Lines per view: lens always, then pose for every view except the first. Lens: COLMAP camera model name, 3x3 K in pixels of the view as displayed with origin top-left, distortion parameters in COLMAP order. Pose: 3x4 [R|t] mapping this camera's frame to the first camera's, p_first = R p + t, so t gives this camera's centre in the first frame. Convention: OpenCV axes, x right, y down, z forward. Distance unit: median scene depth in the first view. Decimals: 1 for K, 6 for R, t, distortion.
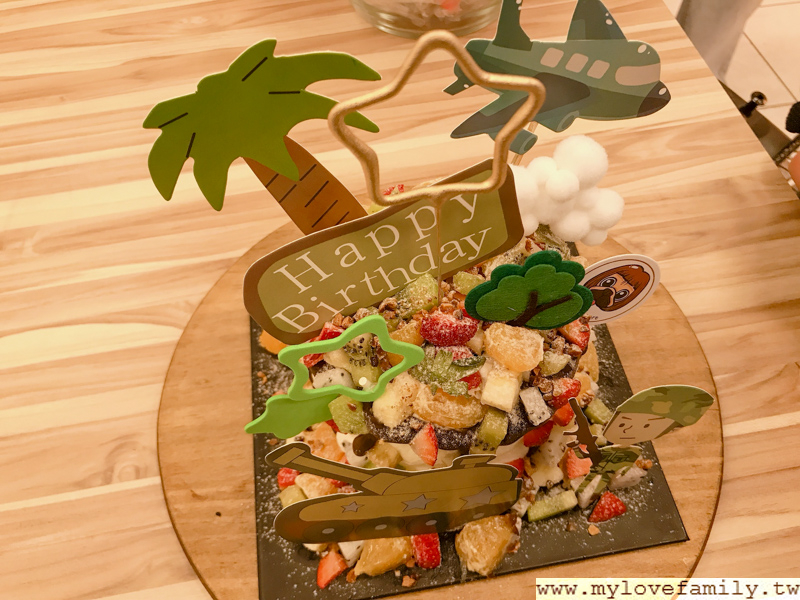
lens RADIAL K [[702.0, 0, 400.0], [0, 702.0, 300.0], [0, 0, 1]] dist [0.021114, -0.011531]
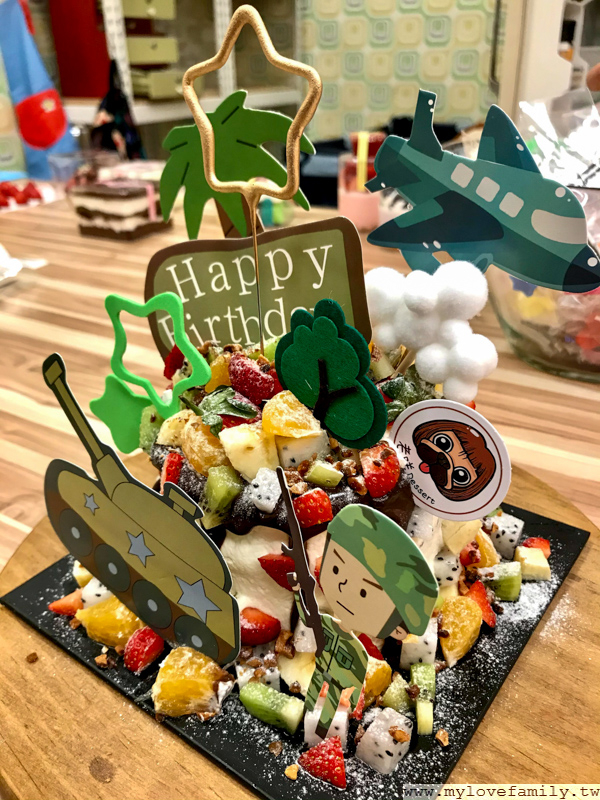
lens RADIAL K [[699.7, 0, 300.0], [0, 699.7, 400.0], [0, 0, 1]] dist [0.001522, 0.019299]
pose [[0.683394, 0.340077, -0.646003, 0.634714], [-0.607536, 0.755583, -0.244937, 0.219328], [0.404812, 0.559859, 0.722970, 0.288606]]
